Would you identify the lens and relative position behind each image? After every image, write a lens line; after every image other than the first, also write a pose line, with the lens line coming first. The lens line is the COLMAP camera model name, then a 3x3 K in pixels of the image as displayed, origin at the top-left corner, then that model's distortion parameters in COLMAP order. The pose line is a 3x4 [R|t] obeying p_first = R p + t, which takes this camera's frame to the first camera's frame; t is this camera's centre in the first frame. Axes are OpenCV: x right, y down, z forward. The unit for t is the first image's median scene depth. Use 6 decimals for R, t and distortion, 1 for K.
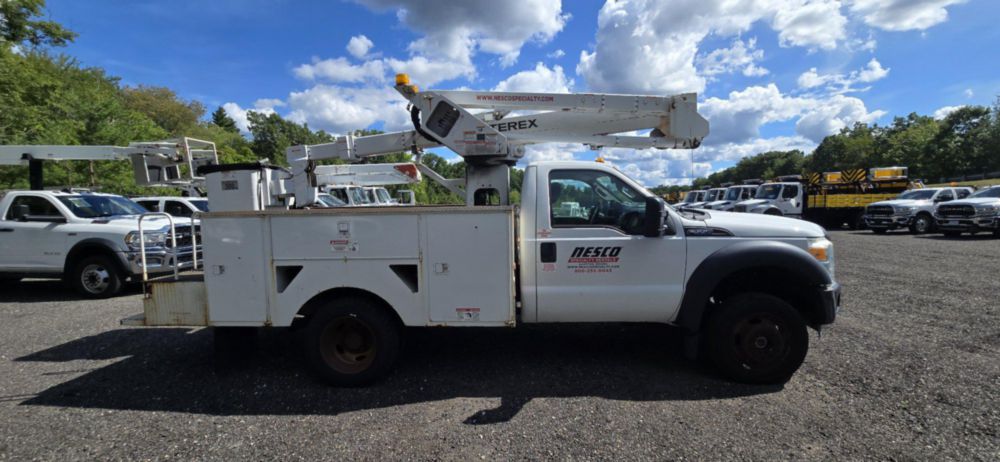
lens RADIAL K [[413.1, 0, 498.9], [0, 413.1, 227.3], [0, 0, 1]] dist [-0.003972, 0.002674]
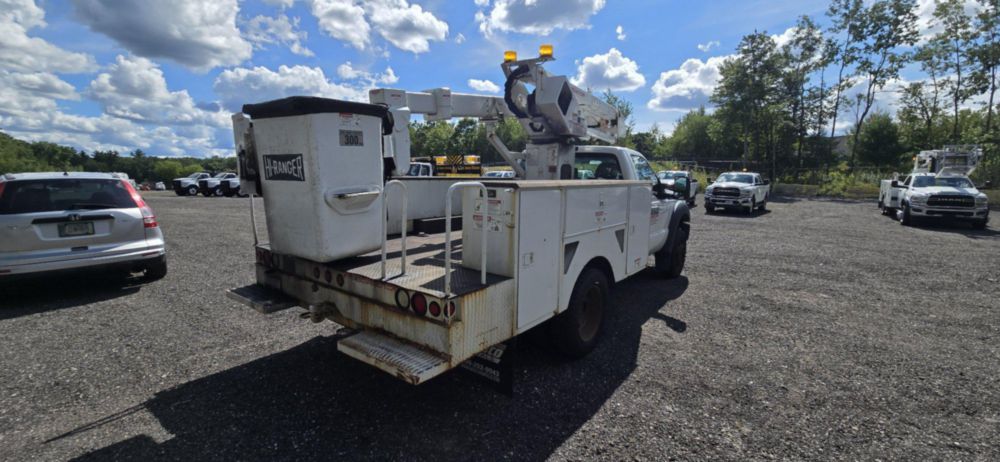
lens RADIAL K [[413.1, 0, 500.9], [0, 413.1, 229.7], [0, 0, 1]] dist [-0.003972, 0.002674]
pose [[0.547804, -0.085128, 0.832264, -0.233646], [0.029548, 0.996158, 0.082443, -0.002667], [-0.836084, -0.020571, 0.548215, 0.108086]]
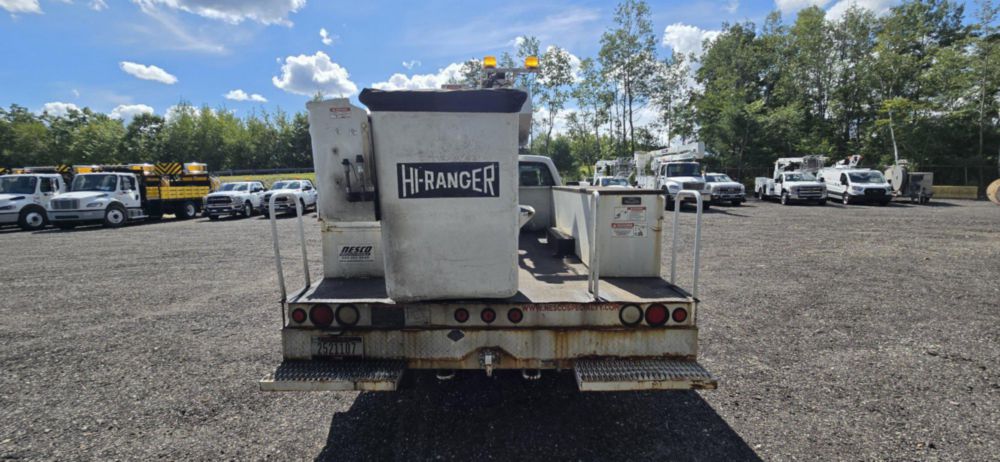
lens RADIAL K [[413.1, 0, 499.0], [0, 413.1, 230.5], [0, 0, 1]] dist [-0.003972, 0.002674]
pose [[-0.064593, -0.096440, 0.993241, -0.259692], [0.076897, 0.991879, 0.101308, -0.011030], [-0.994945, 0.082921, -0.056652, 0.235790]]
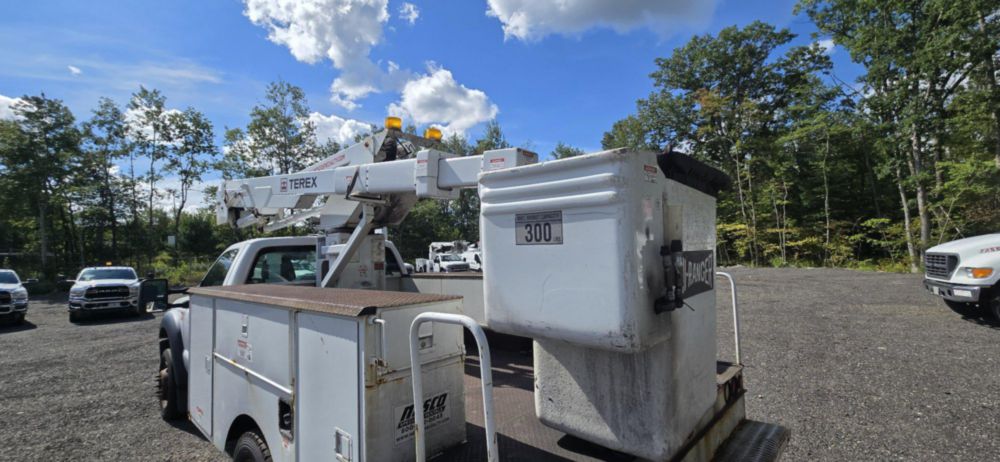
lens RADIAL K [[413.1, 0, 500.6], [0, 413.1, 229.6], [0, 0, 1]] dist [-0.003972, 0.002674]
pose [[-0.777898, 0.087465, 0.622273, -0.179807], [0.092295, 0.995429, -0.024538, -0.023579], [-0.621575, 0.038345, -0.782415, 0.326274]]
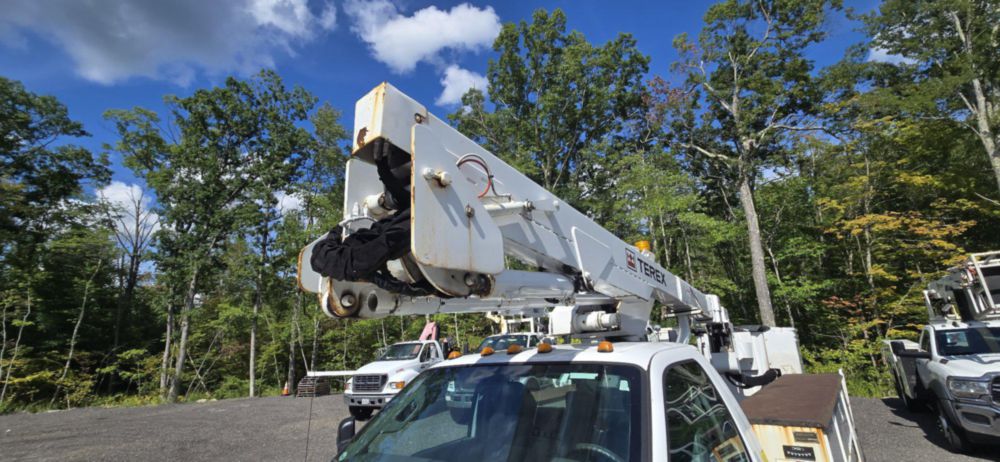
lens RADIAL K [[413.1, 0, 501.4], [0, 413.1, 231.7], [0, 0, 1]] dist [-0.003972, 0.002674]
pose [[-0.585221, -0.168300, -0.793216, 0.143200], [0.016546, 0.975541, -0.219192, -0.039717], [0.810705, -0.141400, -0.568123, 0.278080]]
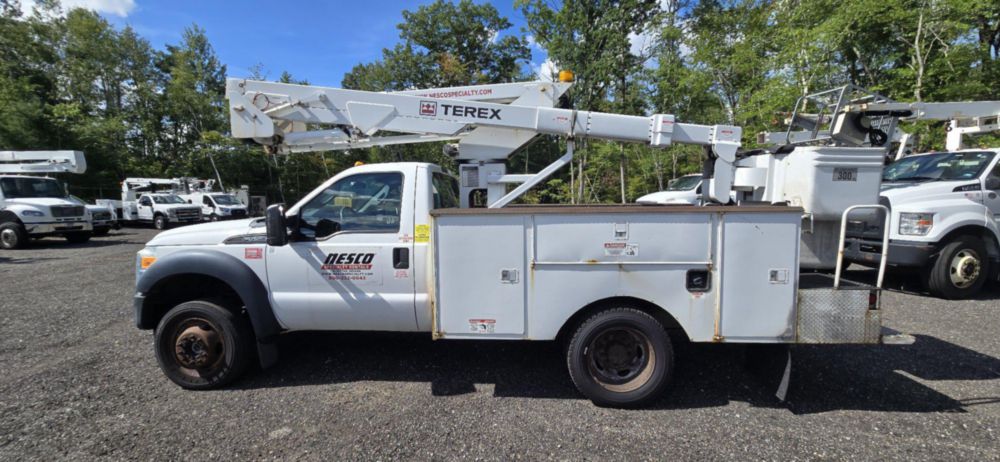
lens RADIAL K [[413.1, 0, 499.5], [0, 413.1, 229.9], [0, 0, 1]] dist [-0.003972, 0.002674]
pose [[-0.999522, 0.029947, -0.007734, -0.011270], [0.028525, 0.989199, 0.143774, -0.030155], [0.011956, 0.143484, -0.989580, 0.428957]]
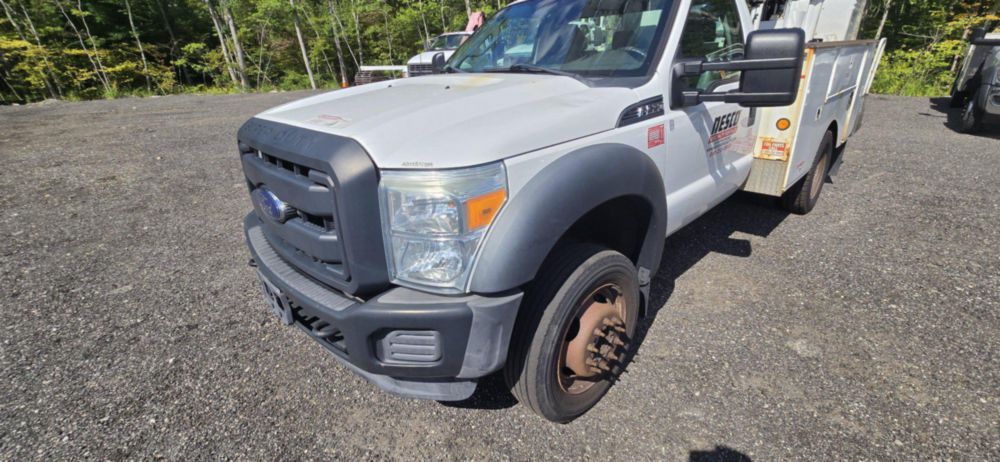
lens RADIAL K [[413.1, 0, 499.8], [0, 413.1, 235.0], [0, 0, 1]] dist [-0.003972, 0.002674]
pose [[-0.664059, 0.338996, -0.666414, 0.178035], [0.005118, 0.893349, 0.449335, -0.020563], [0.747663, 0.294974, -0.594971, 0.297281]]
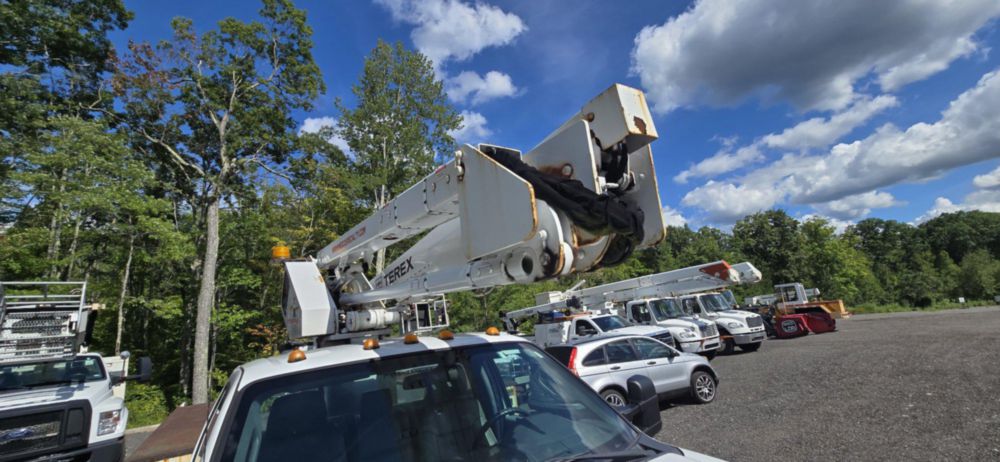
lens RADIAL K [[413.1, 0, 494.9], [0, 413.1, 232.4], [0, 0, 1]] dist [-0.003972, 0.002674]
pose [[0.592411, -0.222708, -0.774242, 0.145083], [0.044492, 0.968609, -0.244574, -0.033055], [0.804406, 0.110440, 0.583724, 0.171114]]
